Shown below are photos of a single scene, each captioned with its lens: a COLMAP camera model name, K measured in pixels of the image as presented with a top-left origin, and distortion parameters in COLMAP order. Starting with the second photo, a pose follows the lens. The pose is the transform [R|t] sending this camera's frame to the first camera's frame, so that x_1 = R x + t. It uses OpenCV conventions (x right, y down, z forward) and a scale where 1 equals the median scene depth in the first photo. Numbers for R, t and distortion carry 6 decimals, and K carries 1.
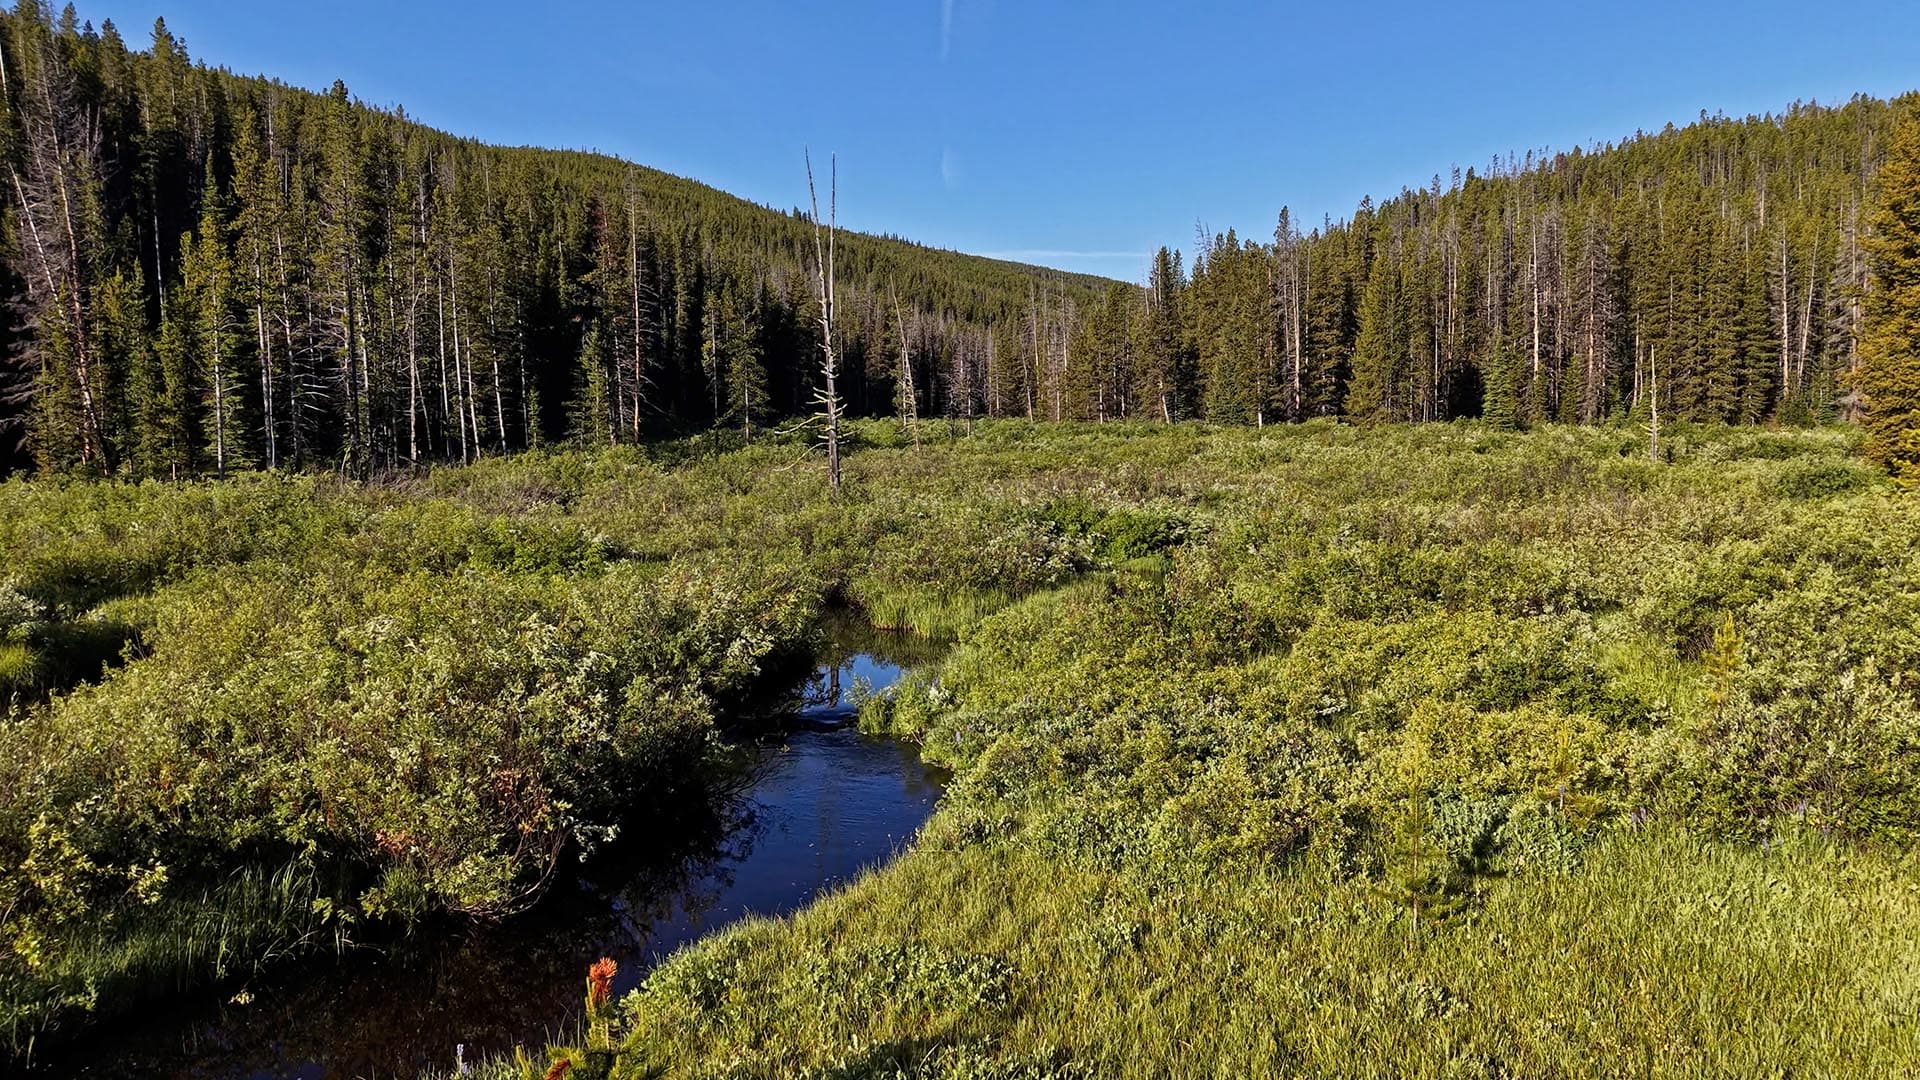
lens RADIAL K [[1350.4, 0, 971.3], [0, 1350.4, 557.0], [0, 0, 1]] dist [0.046358, -0.059179]
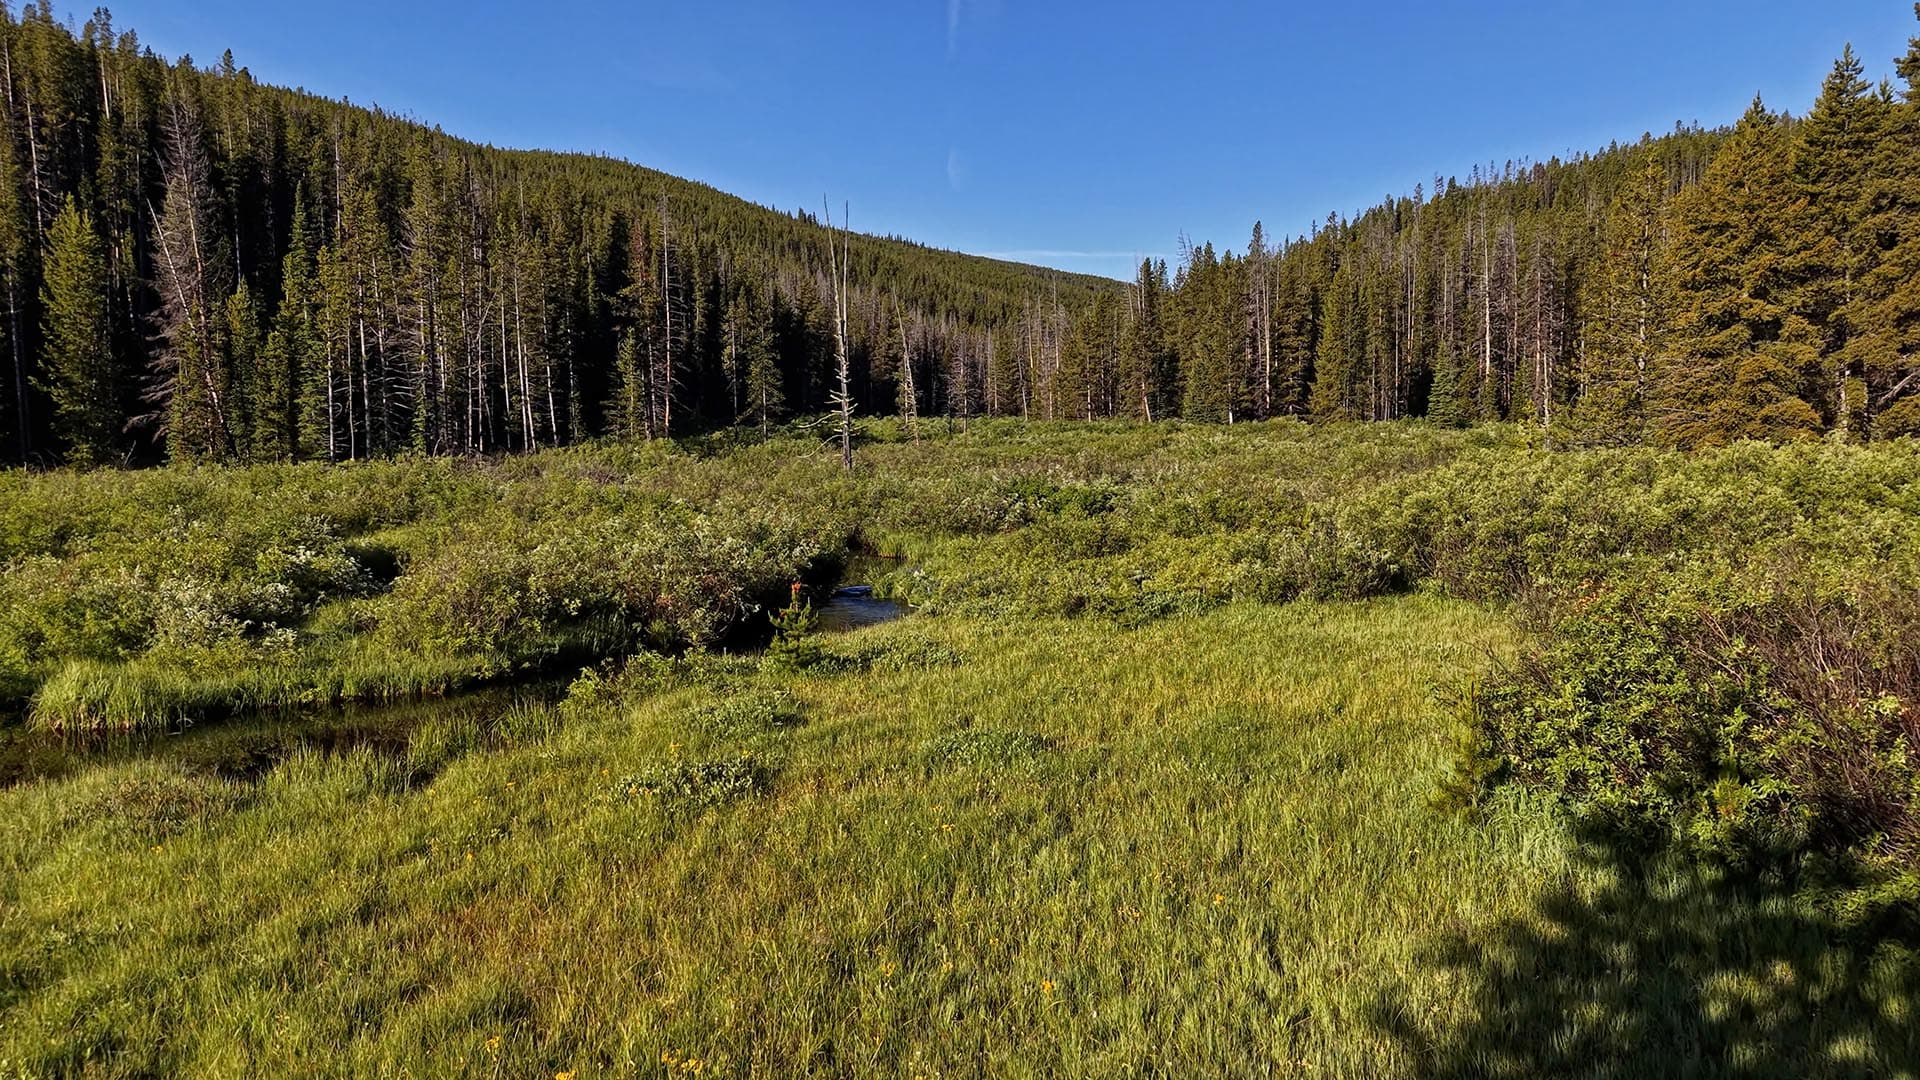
lens RADIAL K [[1350.4, 0, 956.7], [0, 1350.4, 557.0], [0, 0, 1]] dist [0.046358, -0.059179]
pose [[0.999912, 0.002879, -0.012954, 0.006466], [-0.002875, 0.999996, 0.000325, 0.011461], [0.012955, -0.000288, 0.999916, -0.100464]]
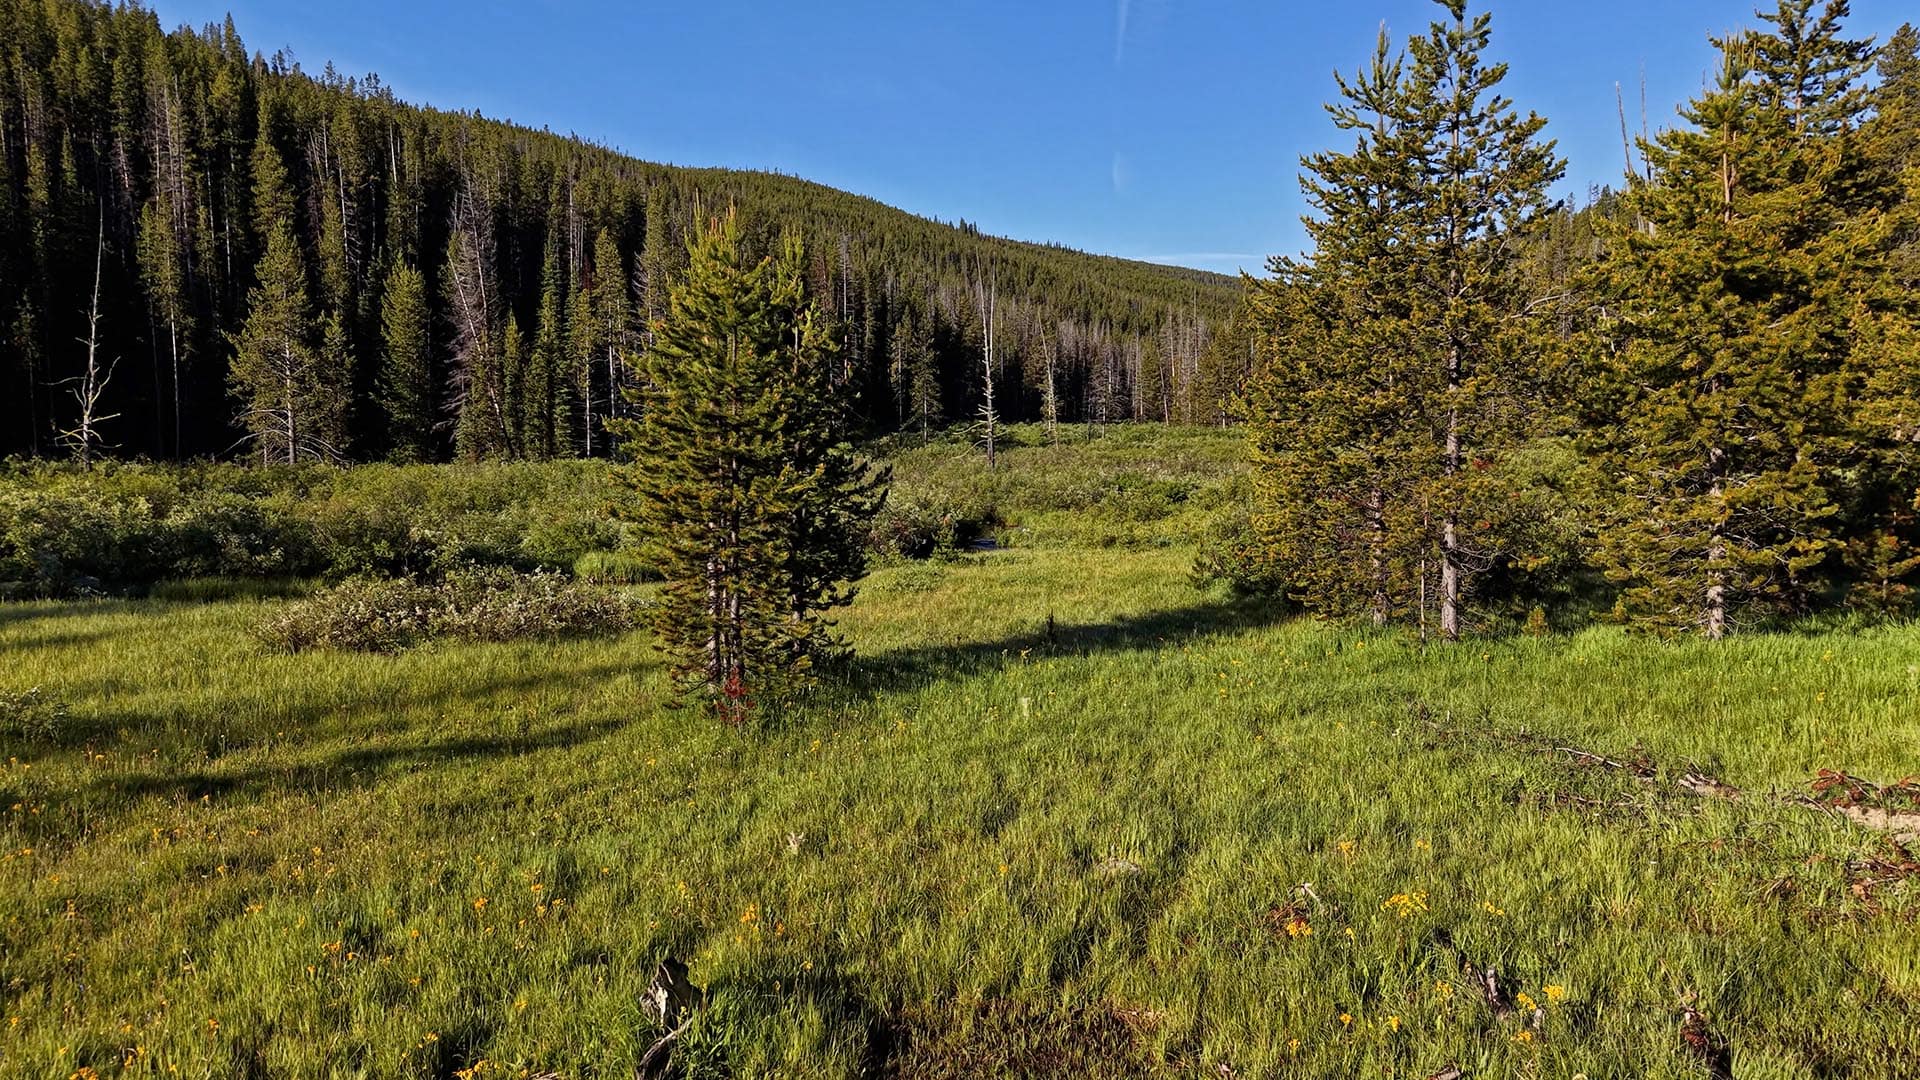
lens RADIAL K [[1350.4, 0, 961.8], [0, 1350.4, 539.6], [0, 0, 1]] dist [0.046358, -0.059179]
pose [[0.992154, 0.015718, -0.124026, 0.026107], [-0.017629, 0.999742, -0.014331, 0.023134], [0.123769, 0.016405, 0.992175, -0.237766]]
